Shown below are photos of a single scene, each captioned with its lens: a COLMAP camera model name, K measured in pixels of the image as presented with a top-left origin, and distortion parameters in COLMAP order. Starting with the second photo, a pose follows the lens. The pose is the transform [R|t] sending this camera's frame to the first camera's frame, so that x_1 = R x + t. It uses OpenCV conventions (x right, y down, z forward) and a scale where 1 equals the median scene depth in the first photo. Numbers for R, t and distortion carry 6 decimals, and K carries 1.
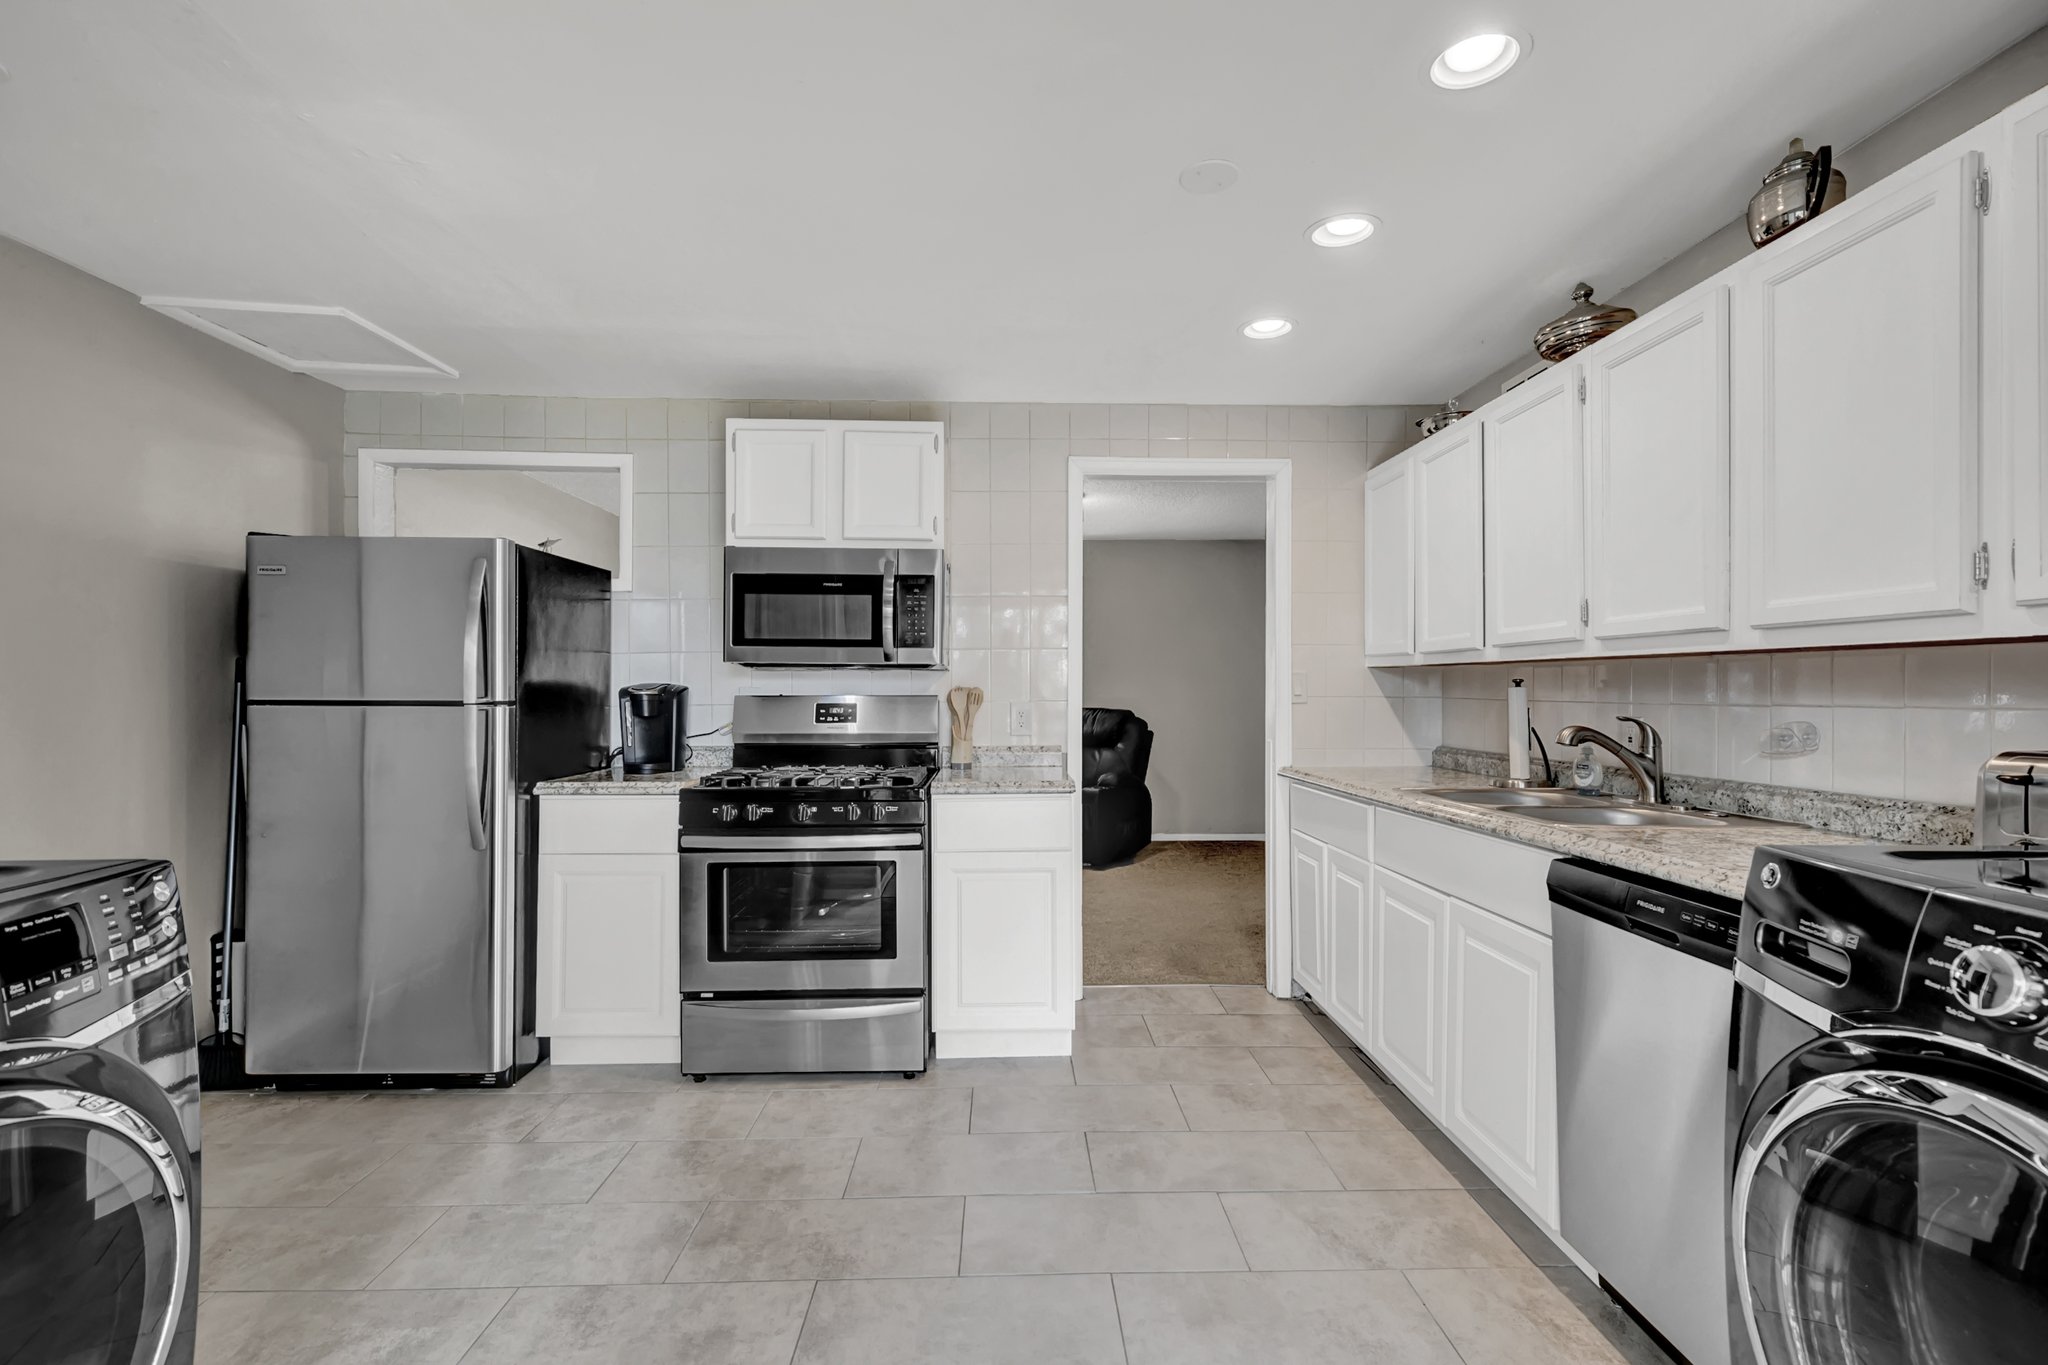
lens RADIAL K [[938.0, 0, 1022.3], [0, 938.0, 679.9], [0, 0, 1]] dist [0.012382, -0.002167]
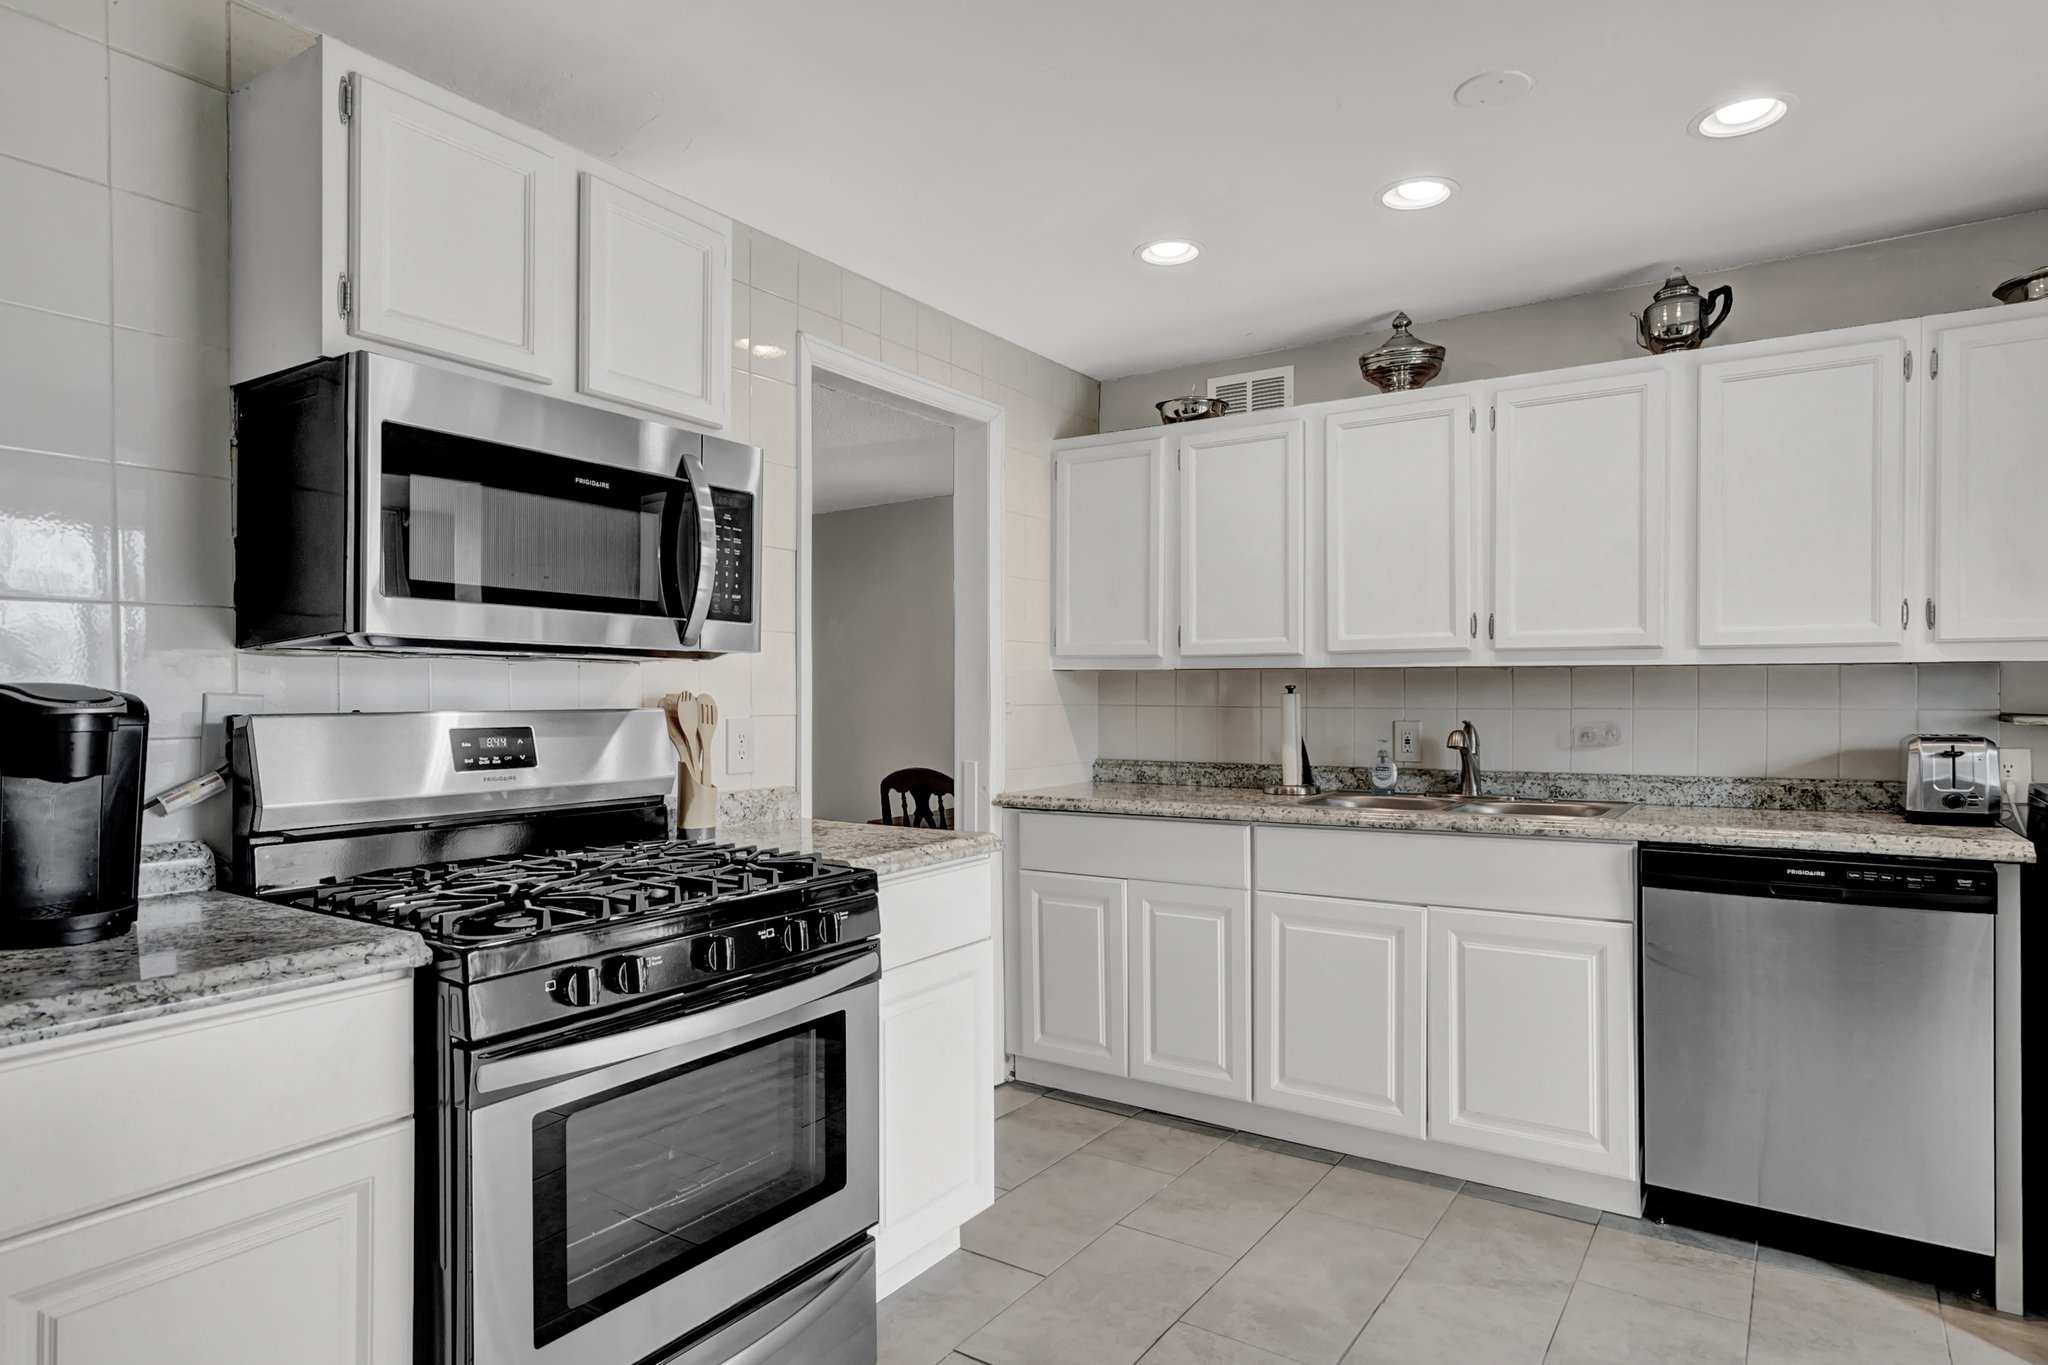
lens RADIAL K [[1156.5, 0, 1026.7], [0, 1156.5, 692.2], [0, 0, 1]] dist [0.005472, 0.000943]
pose [[0.572746, 0.000117, 0.819733, -0.685711], [-0.006493, 0.999969, 0.004394, 0.002541], [-0.819707, -0.007840, 0.572730, 0.572560]]
